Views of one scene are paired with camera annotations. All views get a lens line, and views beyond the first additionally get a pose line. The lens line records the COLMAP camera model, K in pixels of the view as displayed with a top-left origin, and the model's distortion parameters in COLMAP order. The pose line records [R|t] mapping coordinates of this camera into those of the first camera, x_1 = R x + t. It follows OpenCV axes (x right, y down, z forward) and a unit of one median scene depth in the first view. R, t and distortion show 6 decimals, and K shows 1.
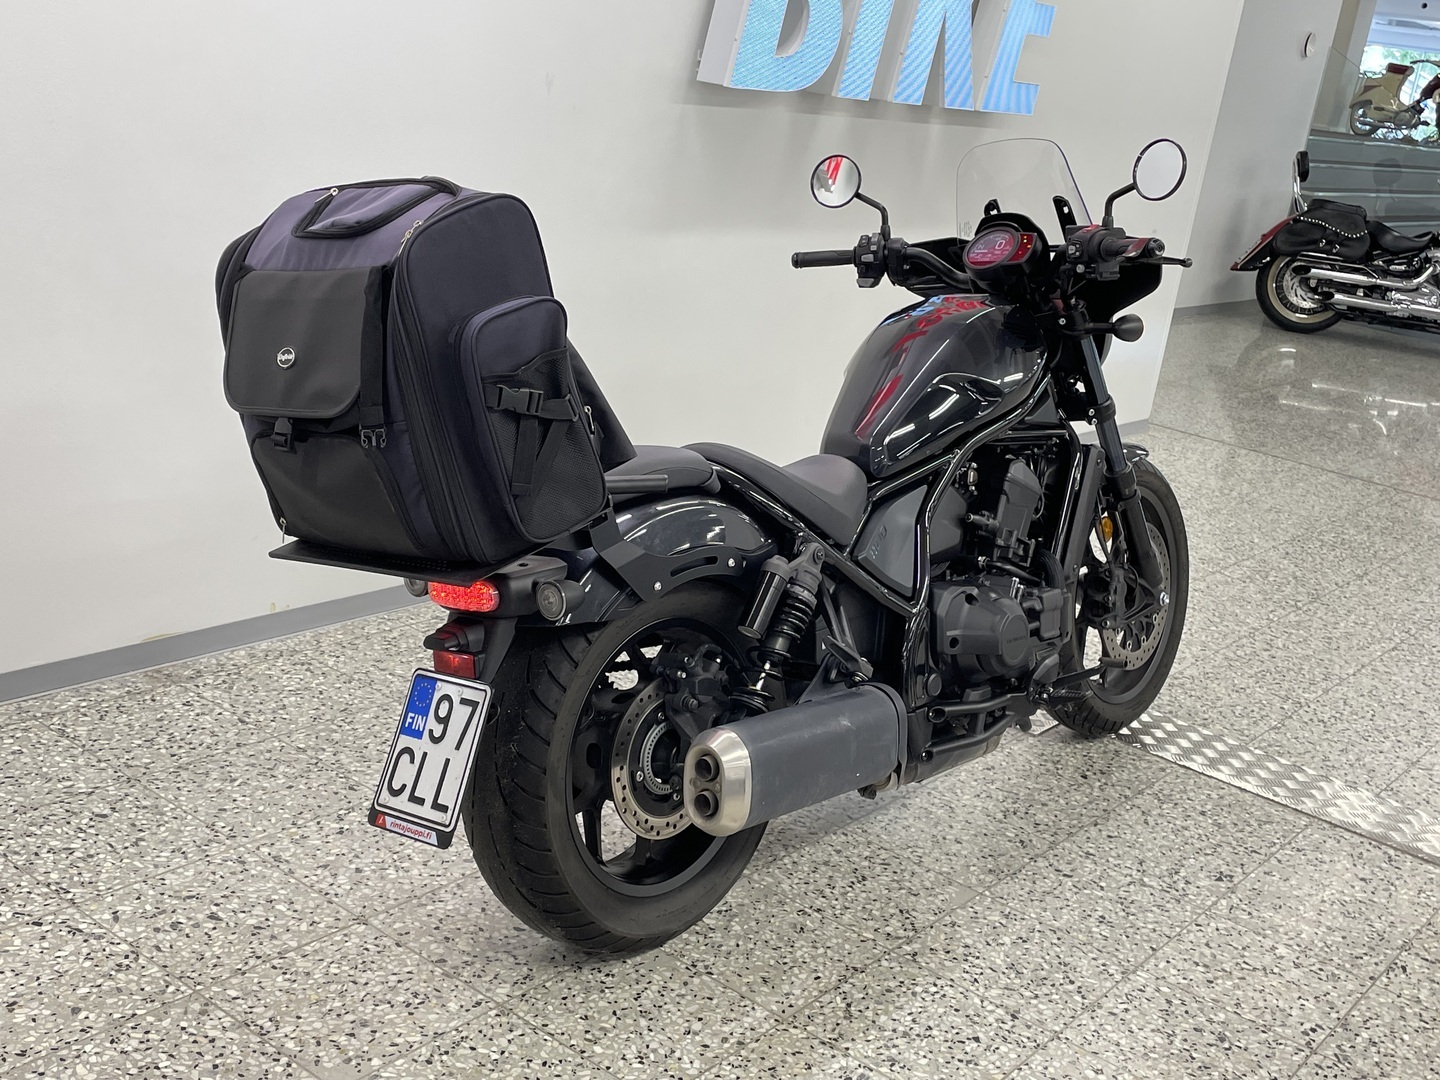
lens RADIAL K [[1692.7, 0, 745.4], [0, 1692.7, 517.7], [0, 0, 1]] dist [0.064055, 0.000000]
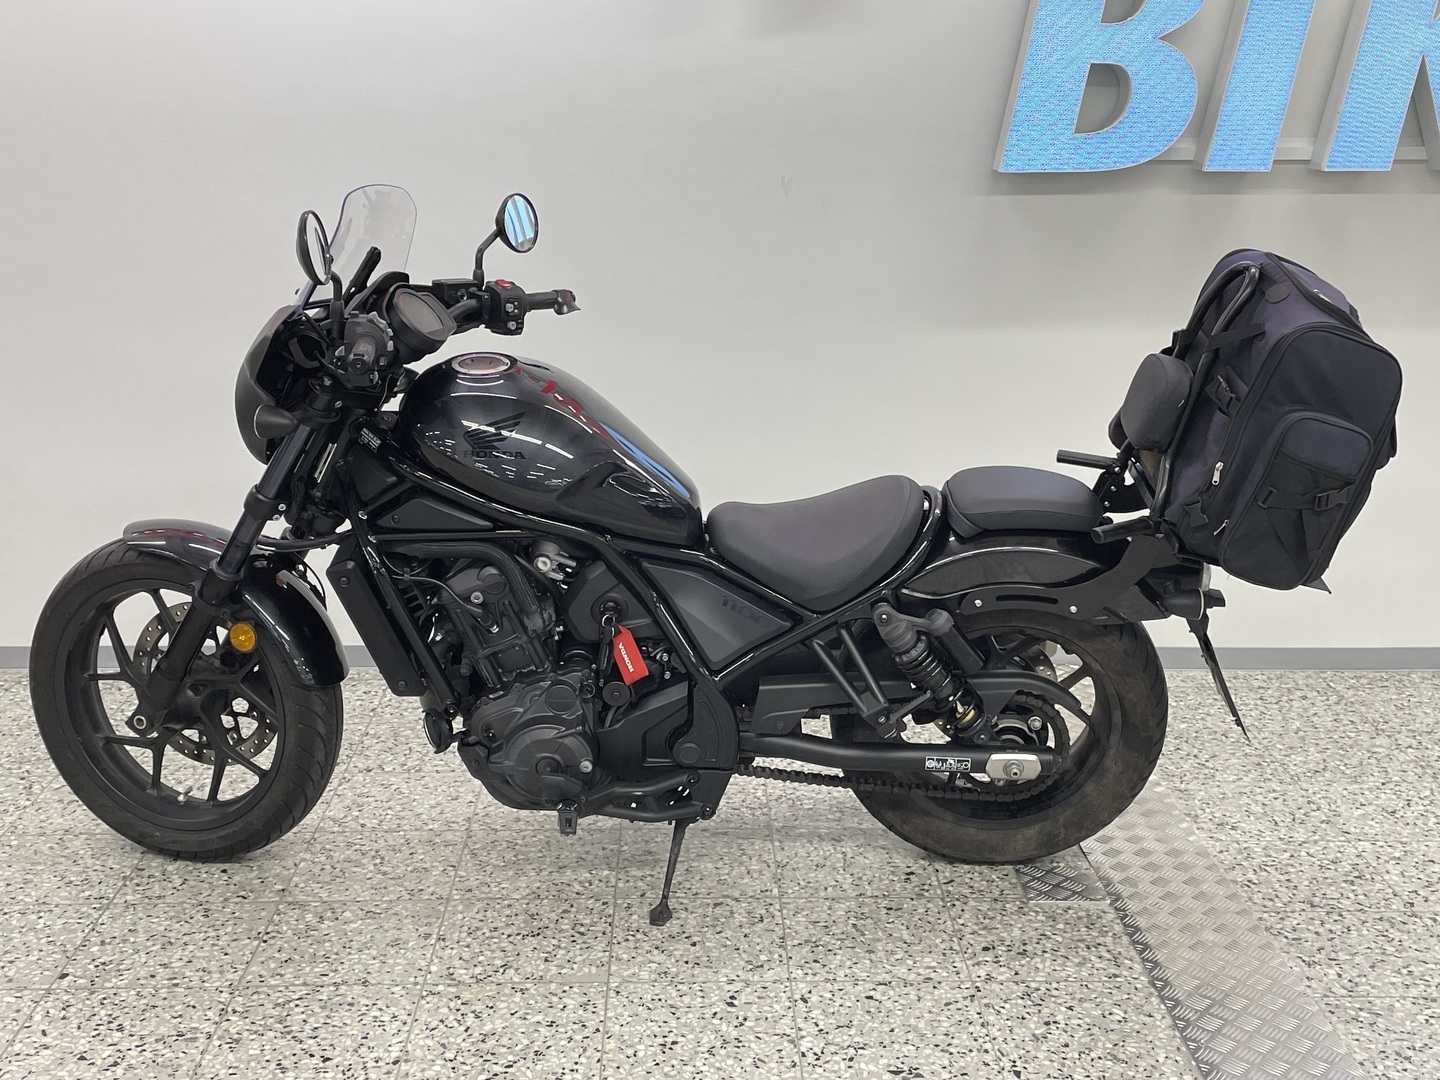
lens RADIAL K [[1728.7, 0, 727.2], [0, 1728.7, 509.1], [0, 0, 1]] dist [0.060059, 0.000000]
pose [[0.619172, 0.043209, -0.784066, 1.023017], [-0.139864, 0.988588, -0.055970, 0.011810], [0.772699, 0.144317, 0.618149, 0.483720]]
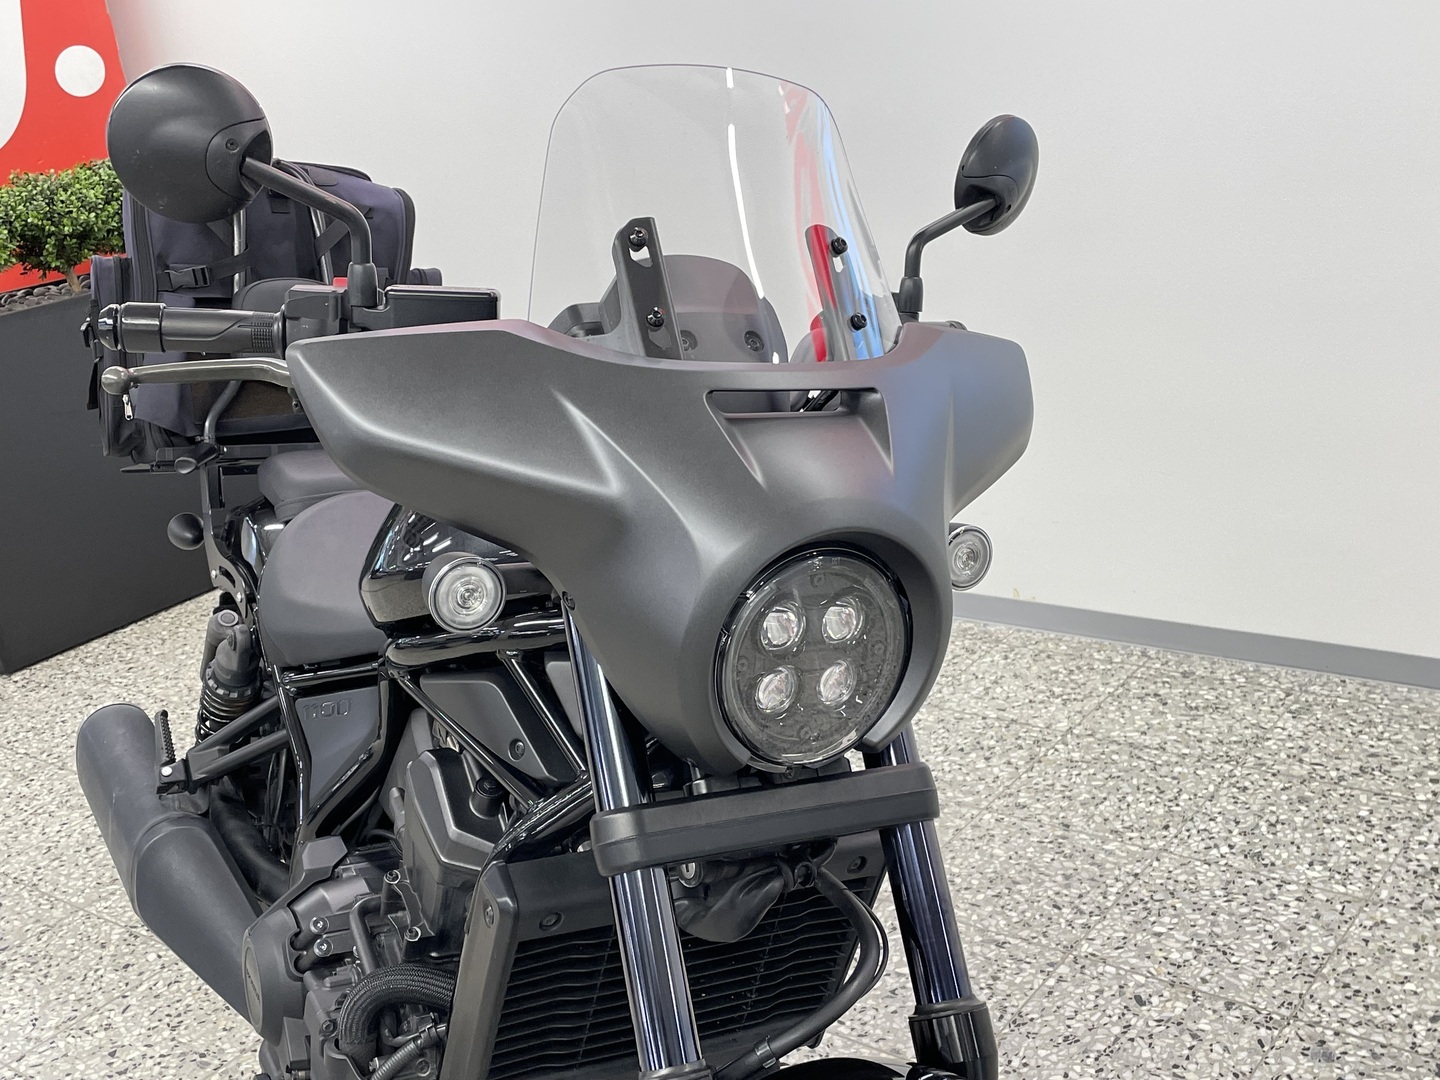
lens RADIAL K [[1642.9, 0, 711.7], [0, 1642.9, 521.5], [0, 0, 1]] dist [0.060593, 0.000000]
pose [[-0.038552, 0.171780, -0.984381, 0.846324], [-0.156905, 0.971852, 0.175739, -0.164159], [0.986861, 0.161229, -0.010514, 1.130402]]
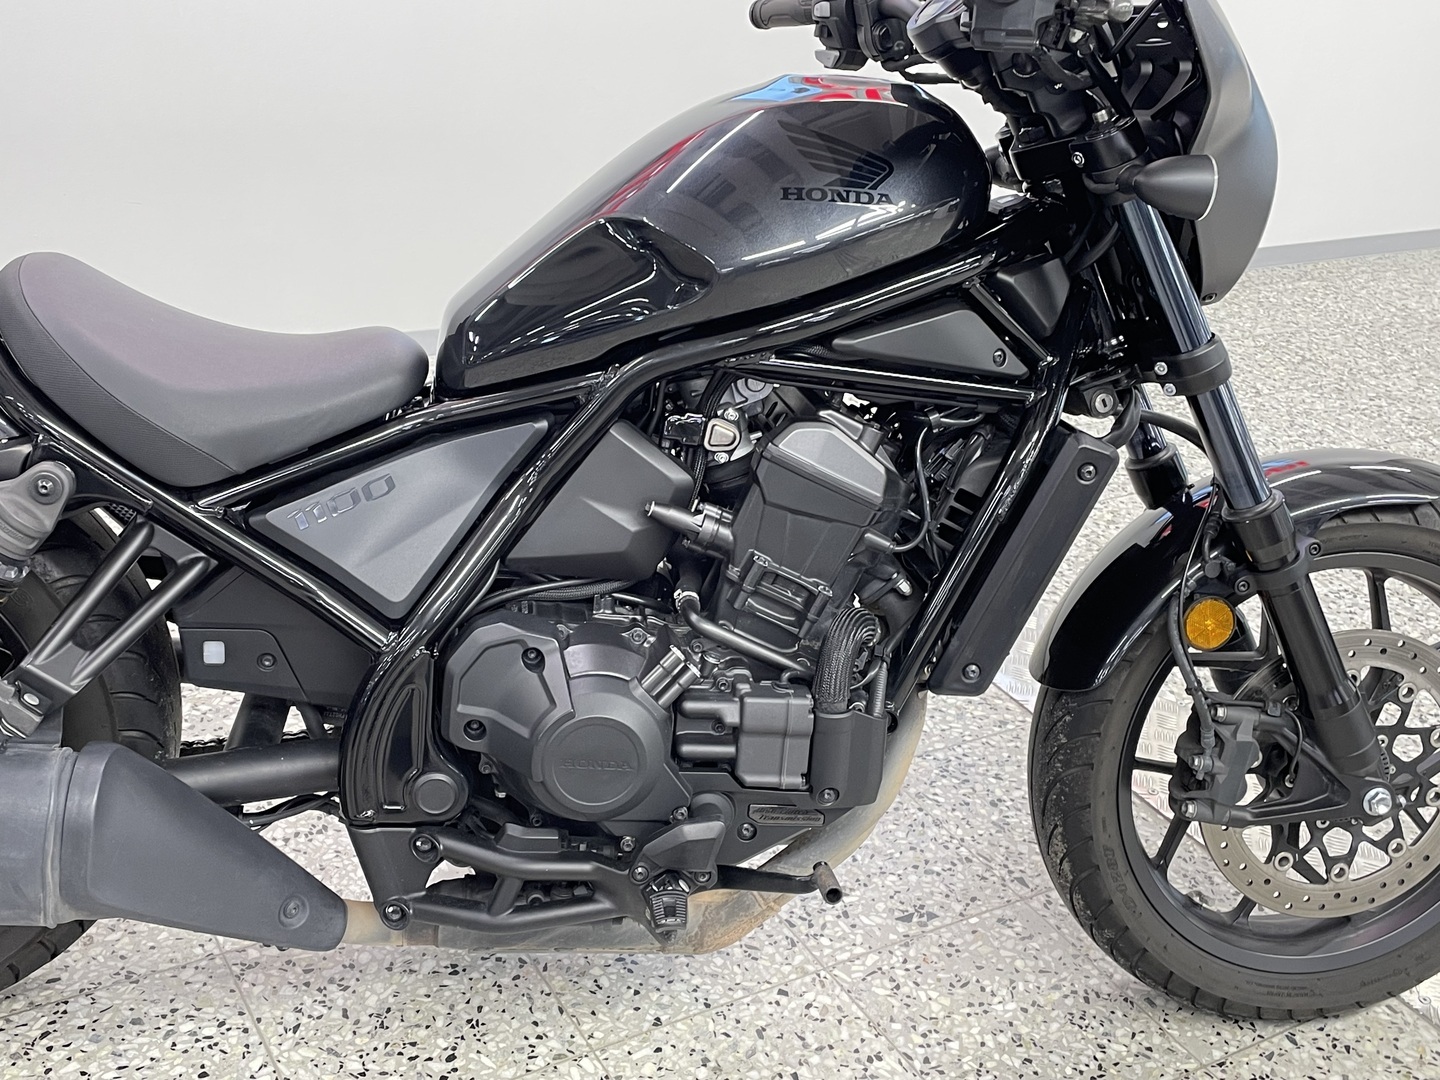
lens RADIAL K [[1642.9, 0, 709.6], [0, 1642.9, 530.2], [0, 0, 1]] dist [0.060593, 0.000000]
pose [[0.929837, 0.119821, -0.347916, 0.488650], [-0.072265, 0.986548, 0.146631, -0.019528], [0.360806, -0.111201, 0.925988, 0.502966]]
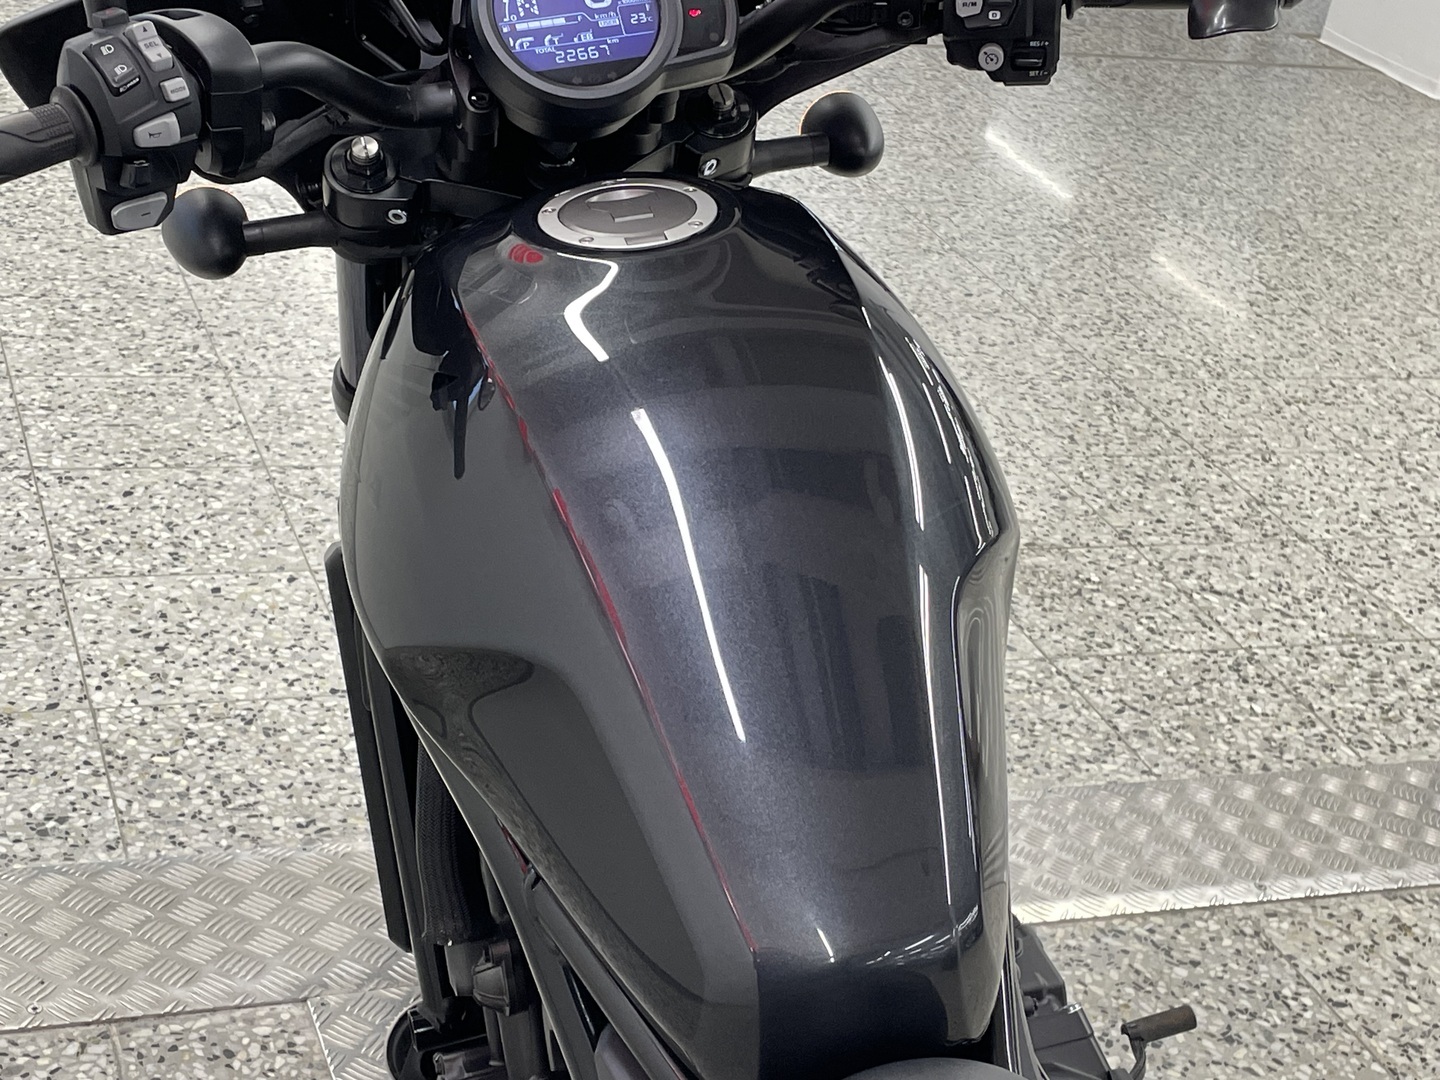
lens RADIAL K [[2318.8, 0, 748.8], [0, 2318.8, 533.3], [0, 0, 1]] dist [0.078530, 0.000000]
pose [[0.537422, -0.422581, 0.729797, -0.206658], [0.158764, 0.900616, 0.404579, -0.288855], [-0.828234, -0.101564, 0.551101, 0.925123]]
